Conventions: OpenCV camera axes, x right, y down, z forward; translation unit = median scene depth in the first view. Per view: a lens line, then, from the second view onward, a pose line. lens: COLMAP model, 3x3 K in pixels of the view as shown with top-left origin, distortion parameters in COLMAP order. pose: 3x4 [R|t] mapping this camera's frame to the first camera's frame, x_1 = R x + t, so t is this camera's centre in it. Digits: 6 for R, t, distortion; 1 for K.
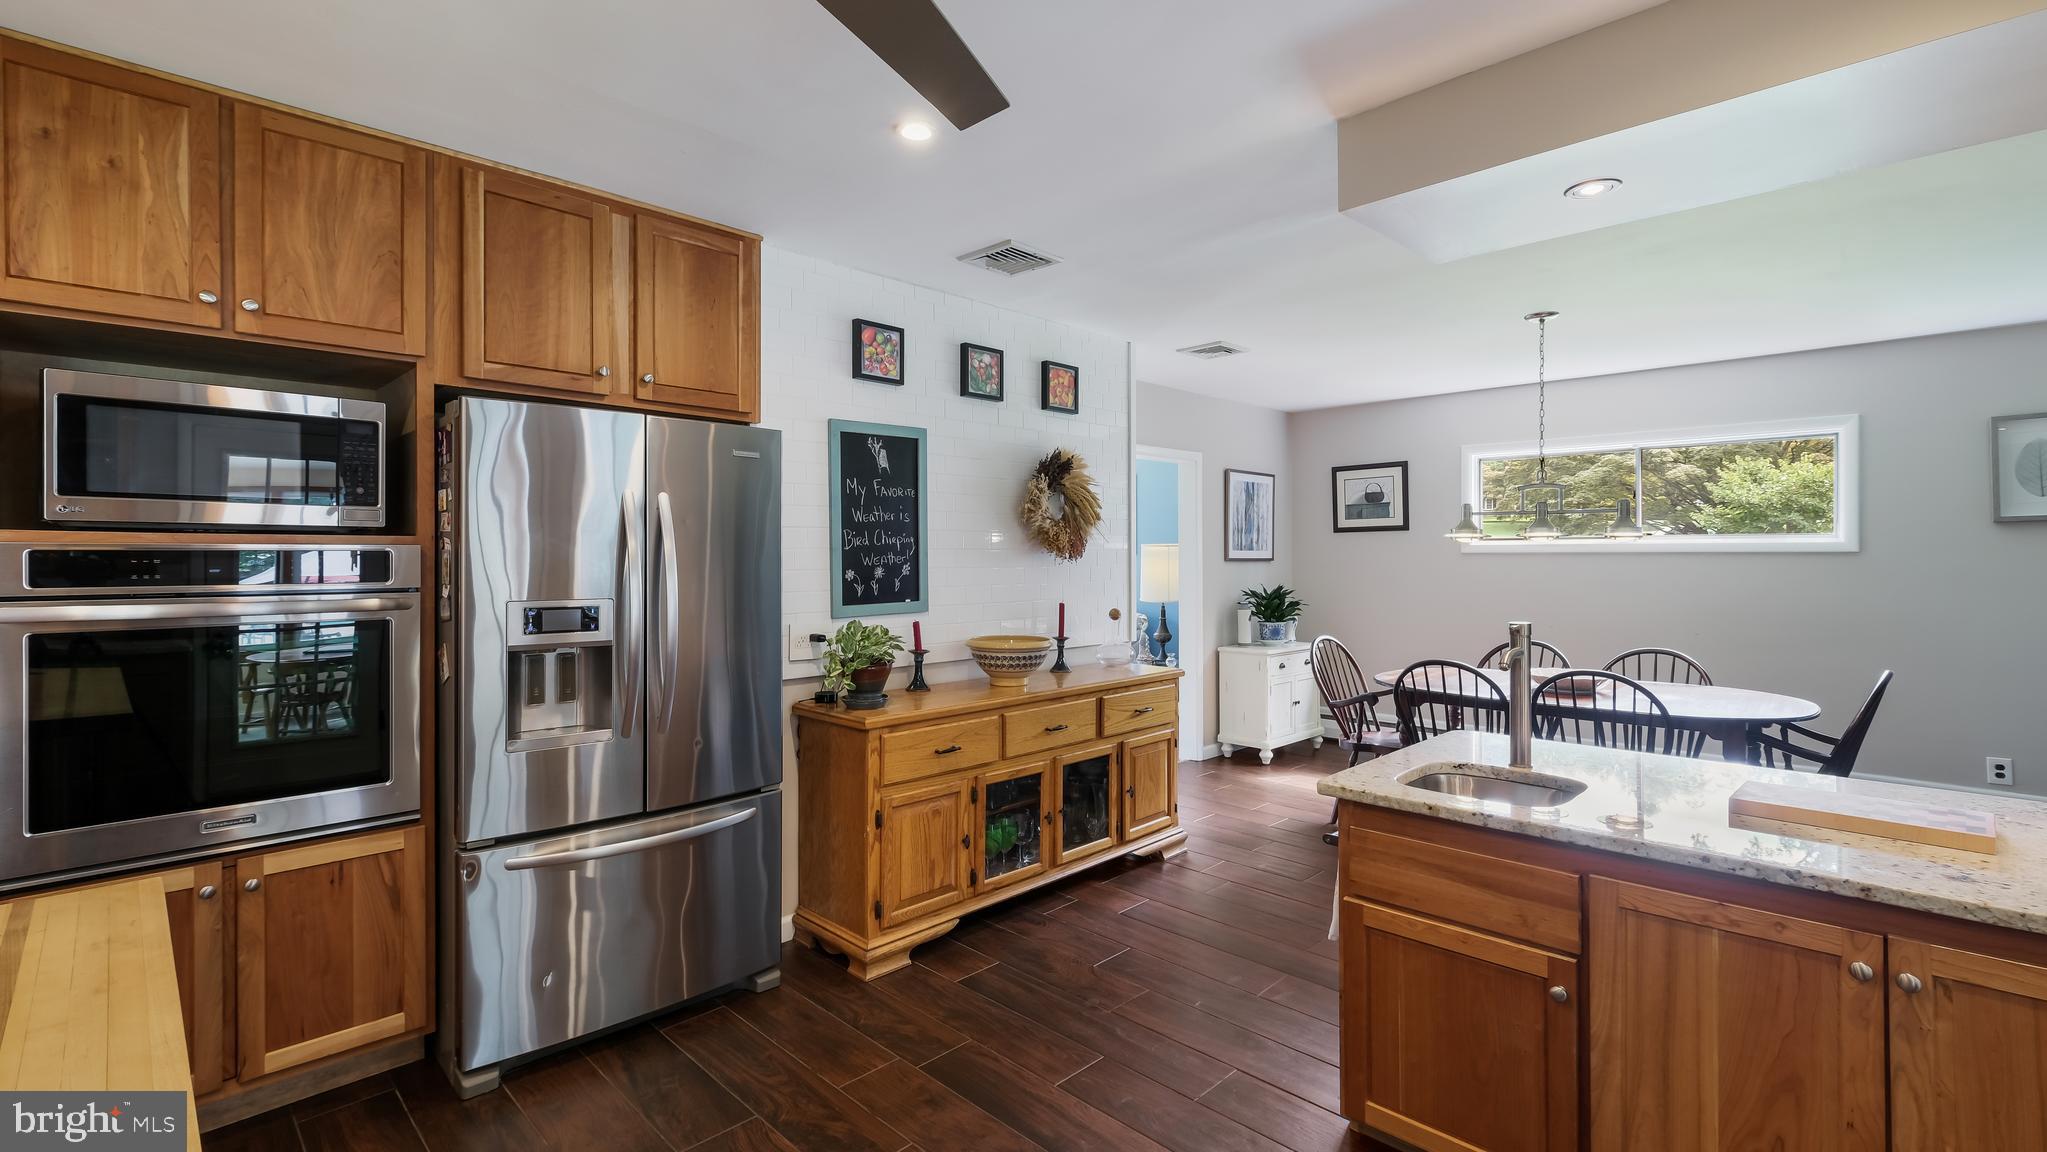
lens RADIAL K [[943.8, 0, 981.6], [0, 943.8, 553.3], [0, 0, 1]] dist [0.000228, -0.000174]
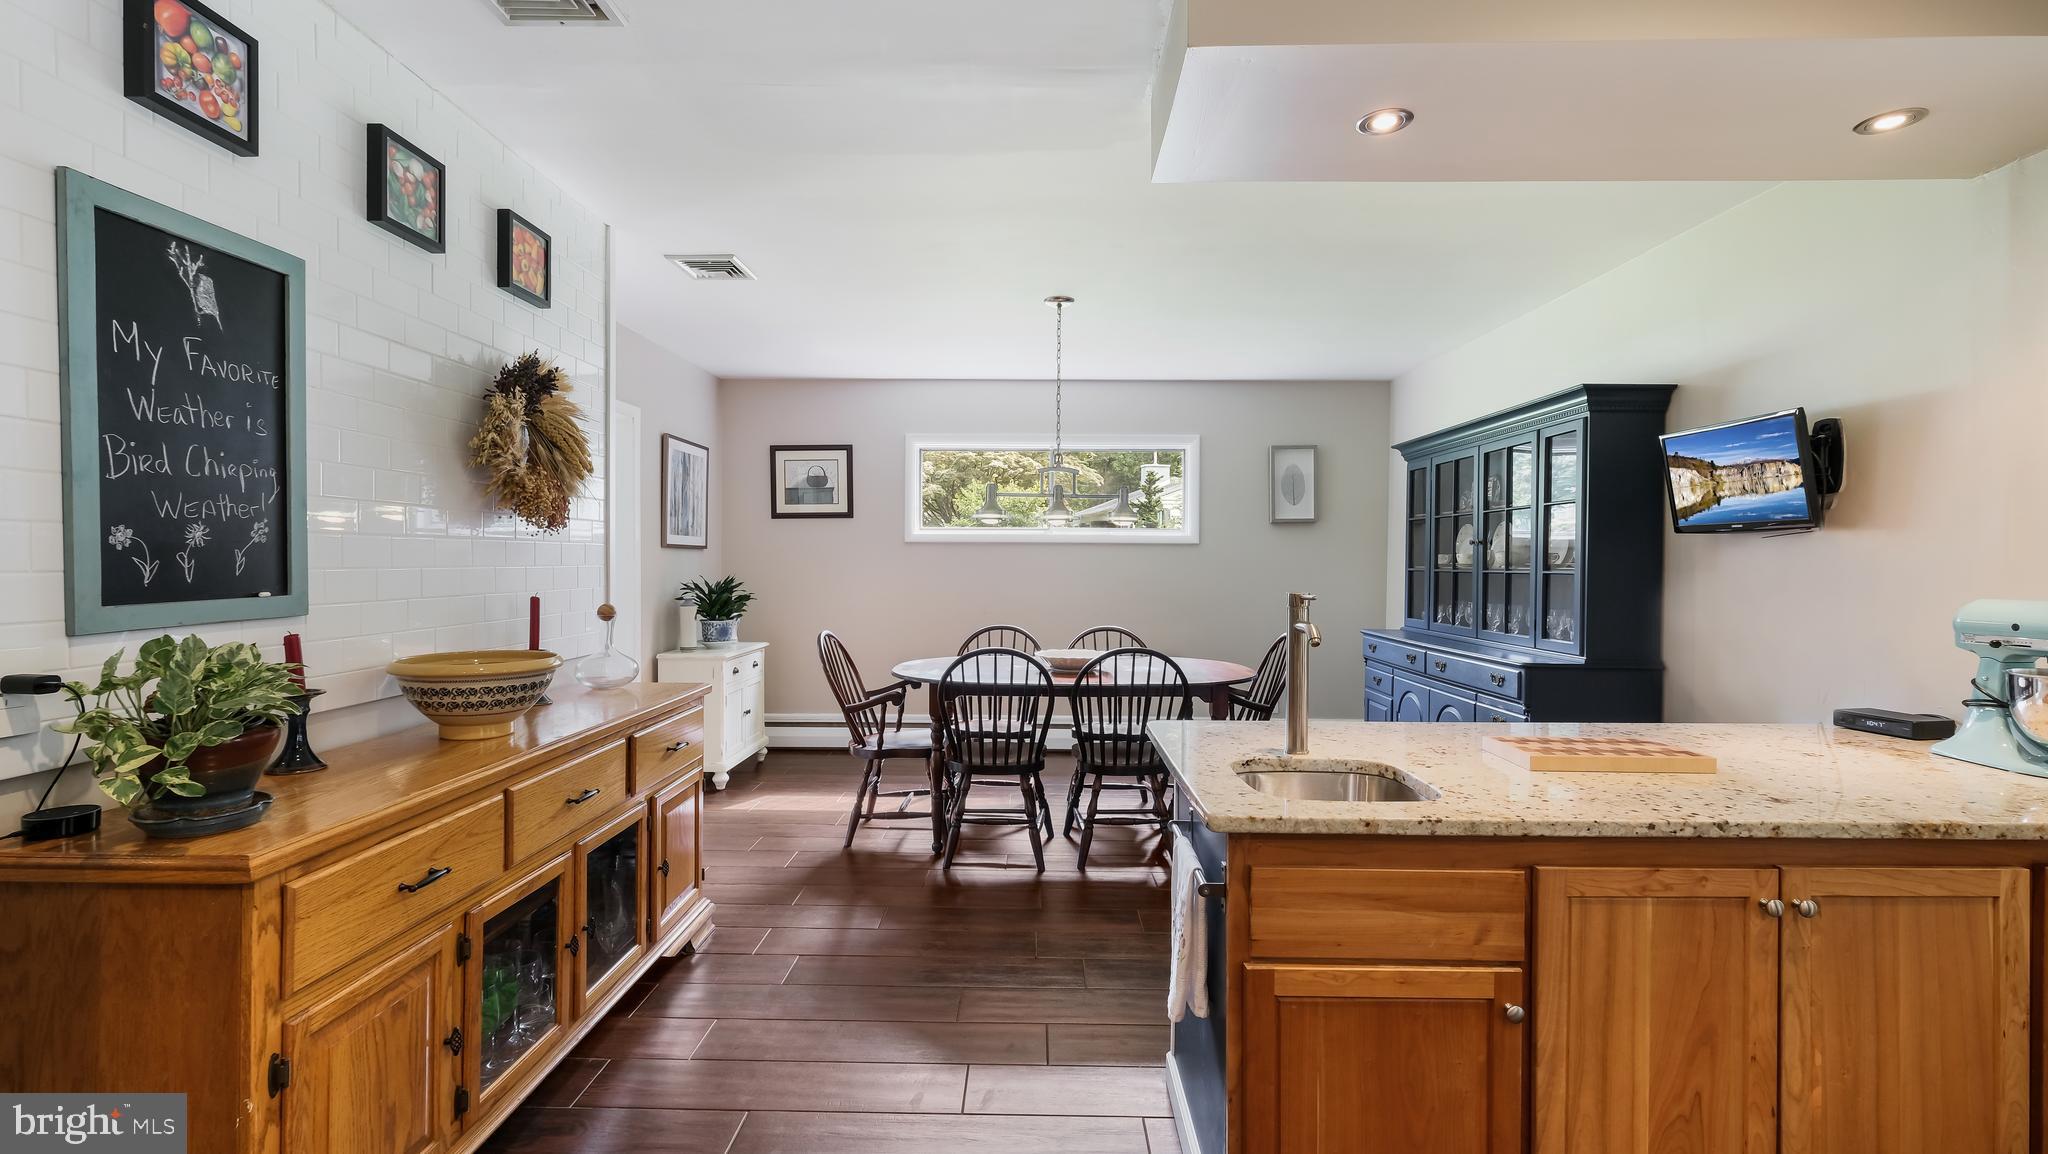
lens RADIAL K [[915.4, 0, 1024.9], [0, 915.4, 572.2], [0, 0, 1]] dist [0.000113, 0.000332]
pose [[0.694241, -0.002640, 0.719738, -0.147631], [-0.007793, 0.999907, 0.011185, 0.029863], [-0.719701, -0.013374, 0.694155, 0.374636]]
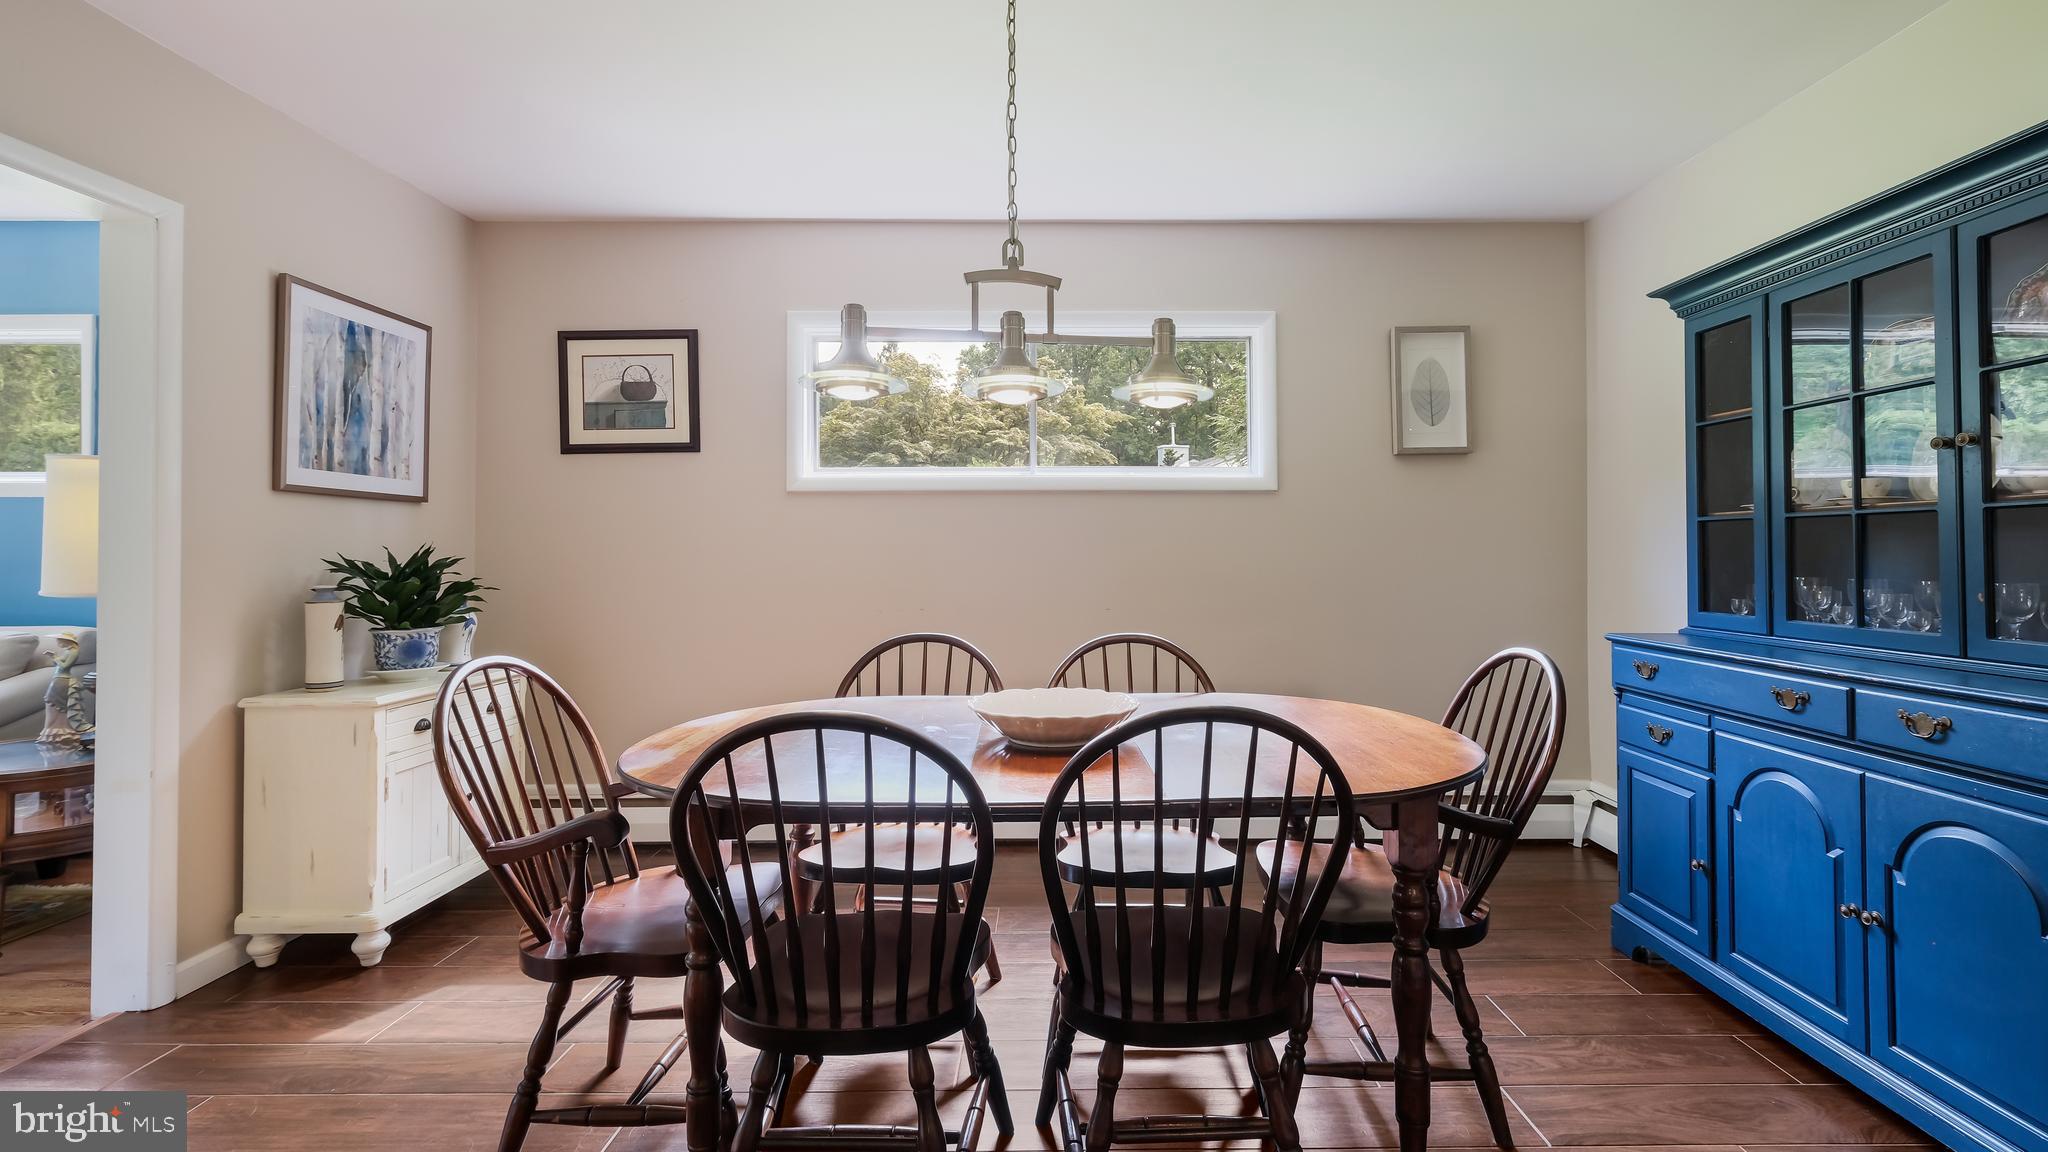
lens RADIAL K [[888.7, 0, 1049.1], [0, 888.7, 543.3], [0, 0, 1]] dist [0.002588, 0.000349]
pose [[0.688517, 0.008530, 0.725170, 0.337168], [0.002801, 0.999892, -0.014421, 0.062256], [-0.725215, 0.011960, 0.688419, 0.770339]]
